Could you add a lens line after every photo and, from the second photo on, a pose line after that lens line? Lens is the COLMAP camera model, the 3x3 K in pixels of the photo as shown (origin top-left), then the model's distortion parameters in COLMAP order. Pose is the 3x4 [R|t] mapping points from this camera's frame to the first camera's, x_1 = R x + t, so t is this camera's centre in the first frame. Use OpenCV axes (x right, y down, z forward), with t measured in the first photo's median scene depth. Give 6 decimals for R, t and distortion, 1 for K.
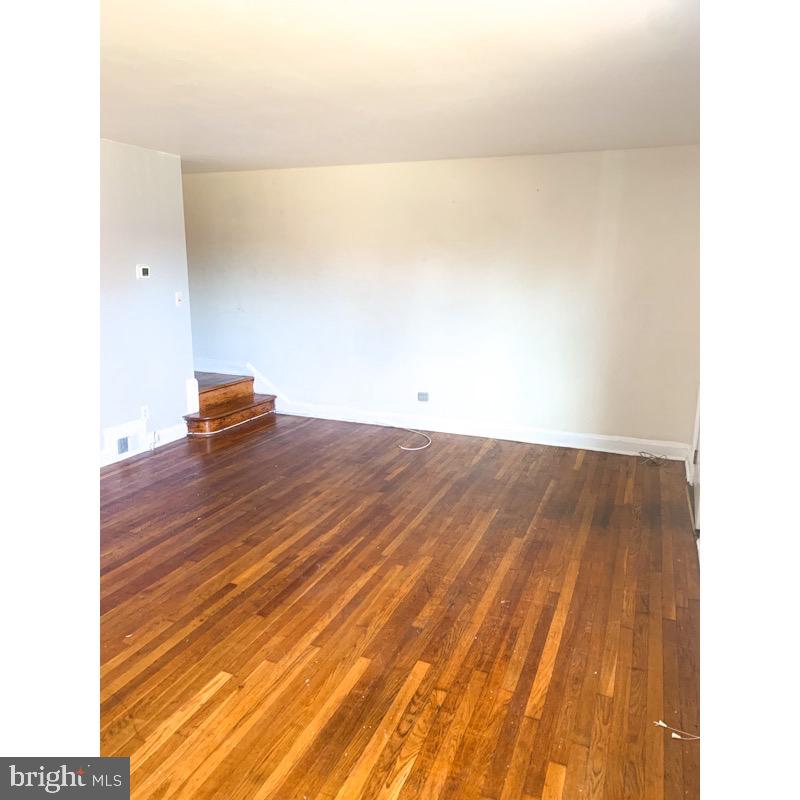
lens RADIAL K [[613.1, 0, 396.3], [0, 613.1, 400.5], [0, 0, 1]] dist [0.028008, -0.010964]
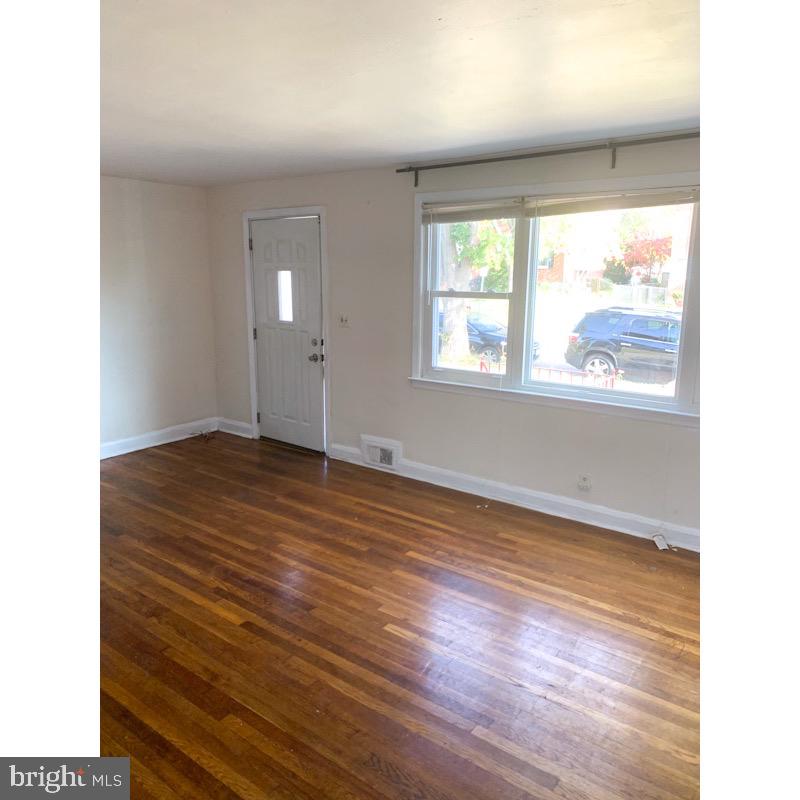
lens RADIAL K [[613.1, 0, 395.8], [0, 613.1, 398.4], [0, 0, 1]] dist [0.028008, -0.010964]
pose [[0.247694, -0.212571, 0.945231, -1.078591], [0.217924, 0.962856, 0.159428, -0.149506], [-0.944011, 0.166499, 0.284818, 0.451549]]
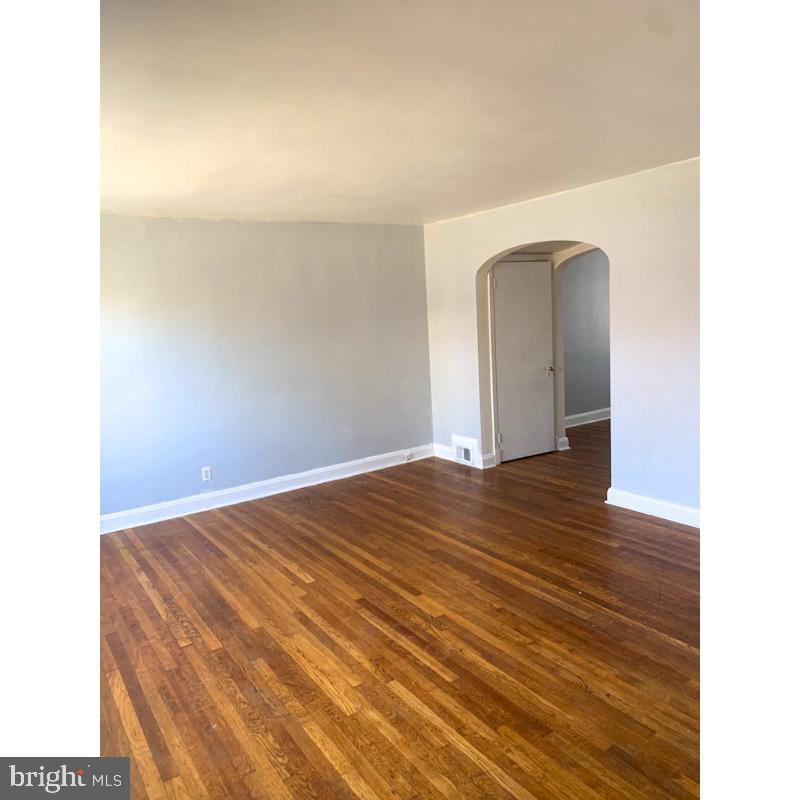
lens RADIAL K [[613.1, 0, 397.5], [0, 613.1, 401.6], [0, 0, 1]] dist [0.028008, -0.010964]
pose [[-0.553075, 0.150591, -0.819408, 0.647715], [-0.131050, 0.955560, 0.264068, -0.343292], [0.822760, 0.253433, -0.508762, 1.495433]]
